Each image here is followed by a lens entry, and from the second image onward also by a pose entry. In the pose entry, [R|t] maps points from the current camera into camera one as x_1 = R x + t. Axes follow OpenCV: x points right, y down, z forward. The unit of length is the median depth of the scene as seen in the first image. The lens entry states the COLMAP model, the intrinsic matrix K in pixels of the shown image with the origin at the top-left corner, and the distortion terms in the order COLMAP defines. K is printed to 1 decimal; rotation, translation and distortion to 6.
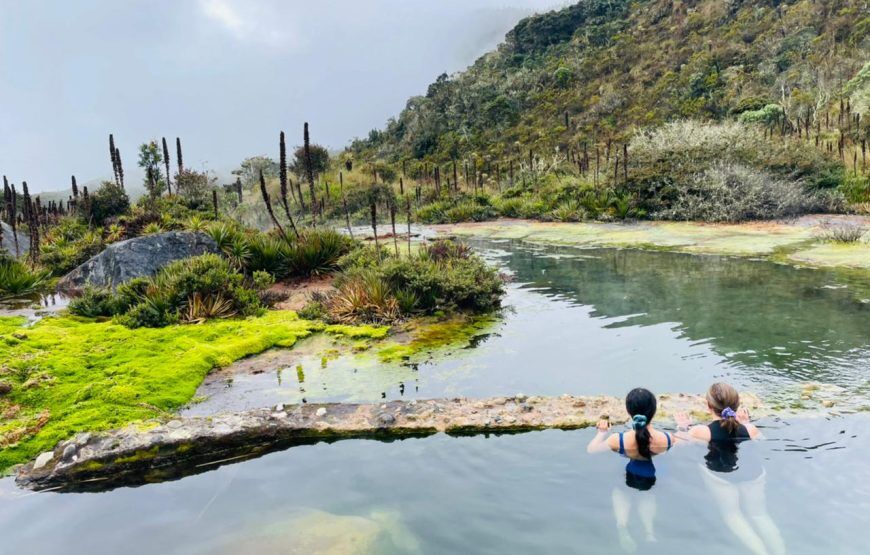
lens RADIAL K [[617.4, 0, 433.7], [0, 617.4, 292.1], [0, 0, 1]] dist [0.052651, -0.038211]
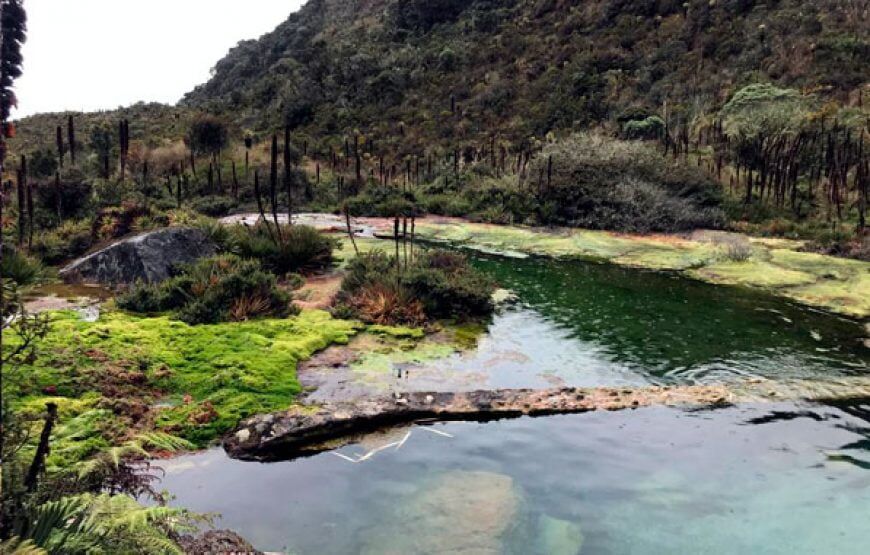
lens RADIAL K [[664.3, 0, 434.8], [0, 664.3, 265.6], [0, 0, 1]] dist [0.059857, -0.001504]
pose [[0.977240, 0.041627, 0.208013, -0.097641], [-0.038328, 0.999068, -0.019867, -0.011891], [-0.208646, 0.011442, 0.977924, -0.076080]]
